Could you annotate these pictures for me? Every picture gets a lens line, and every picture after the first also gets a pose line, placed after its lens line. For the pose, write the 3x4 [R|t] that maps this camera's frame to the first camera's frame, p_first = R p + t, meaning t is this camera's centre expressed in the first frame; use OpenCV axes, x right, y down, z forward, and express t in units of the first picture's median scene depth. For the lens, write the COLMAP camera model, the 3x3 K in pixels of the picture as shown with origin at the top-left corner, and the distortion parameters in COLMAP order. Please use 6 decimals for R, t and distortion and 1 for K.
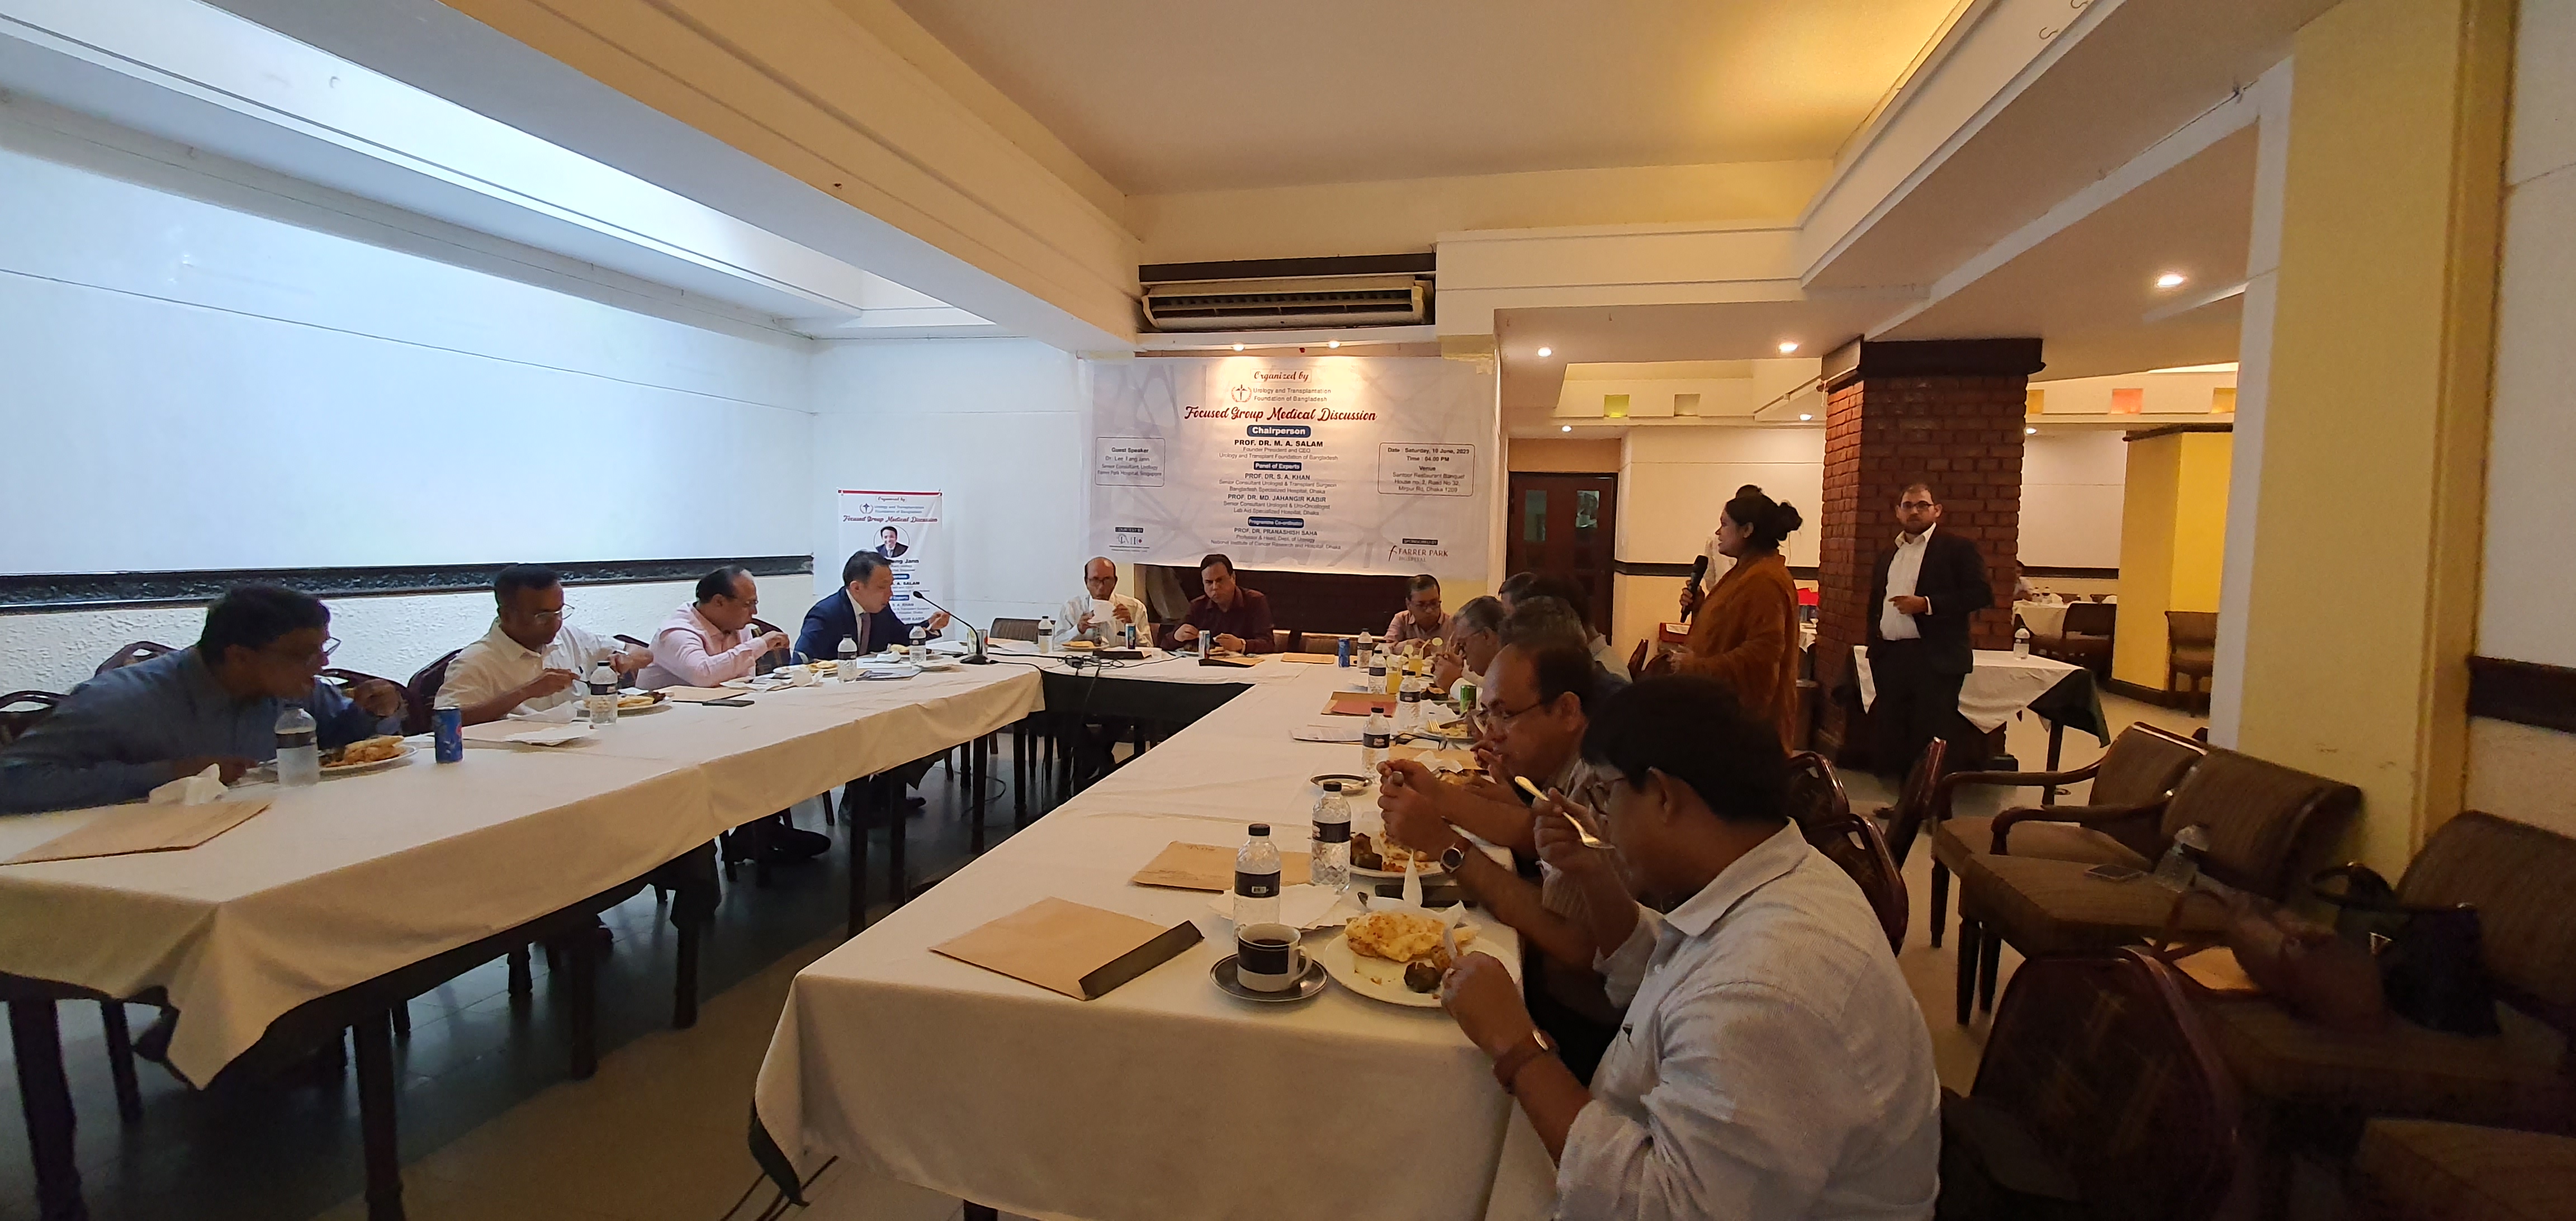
lens RADIAL K [[1016.9, 0, 1295.6], [0, 1016.9, 602.3], [0, 0, 1]] dist [-0.001758, 0.000004]
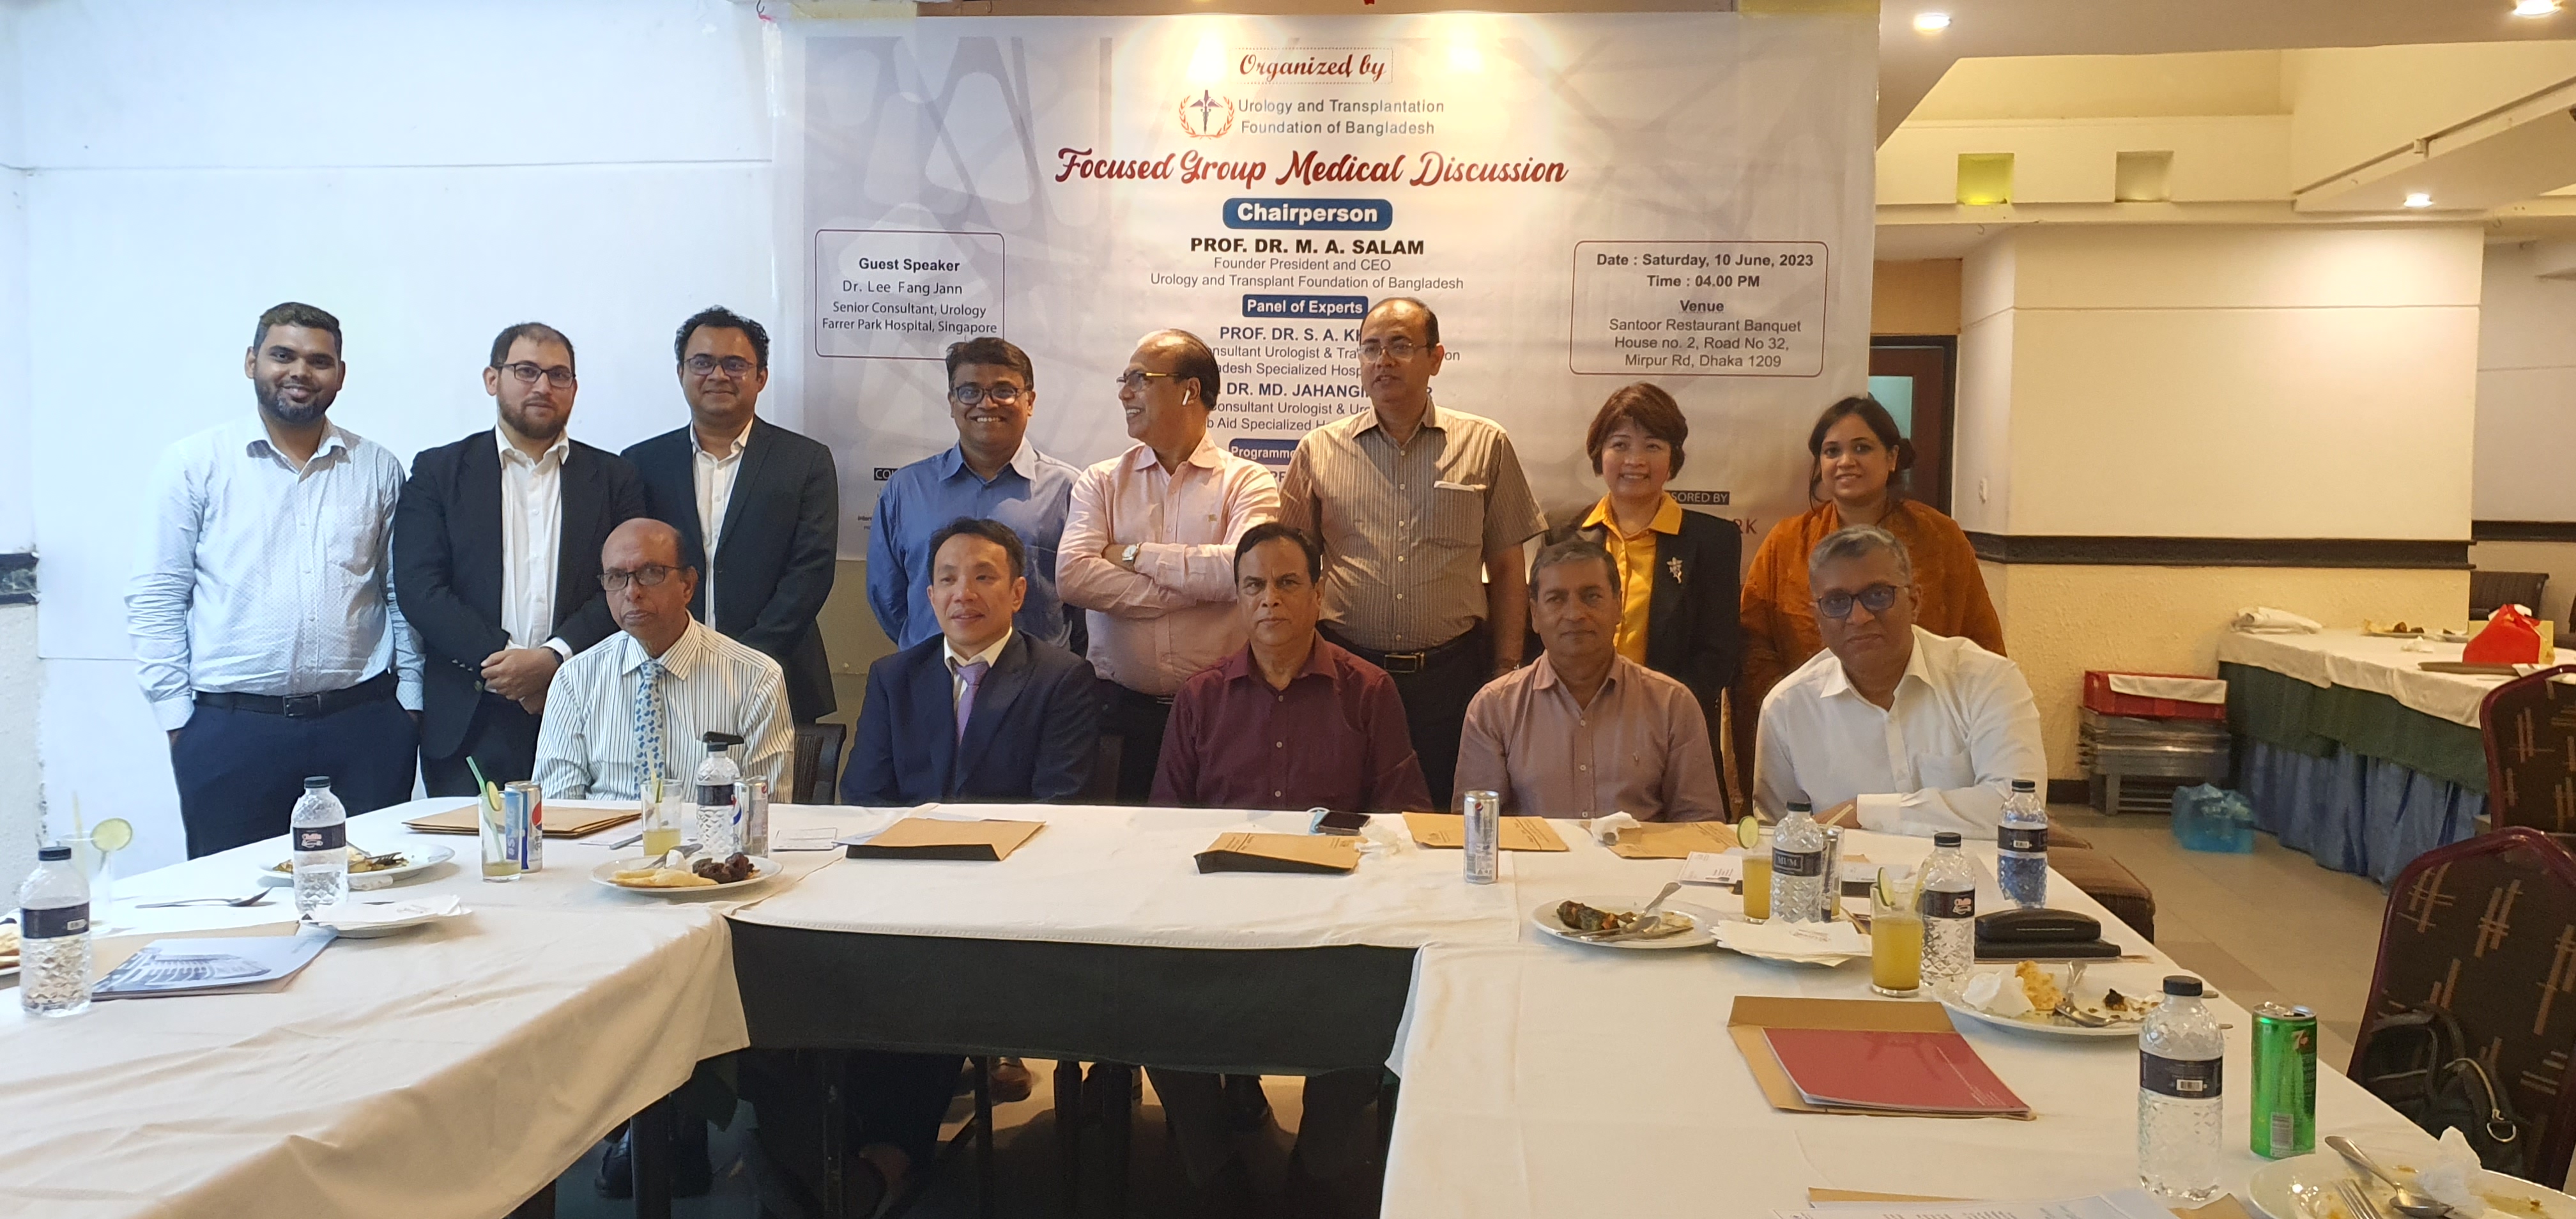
lens RADIAL K [[1987.7, 0, 1311.9], [0, 1987.7, 632.9], [0, 0, 1]] dist [0.181626, -0.358021]
pose [[0.996000, -0.017997, 0.087520, -0.083993], [0.017158, 0.999799, 0.010330, -0.017738], [-0.087689, -0.008787, 0.996109, 0.243899]]
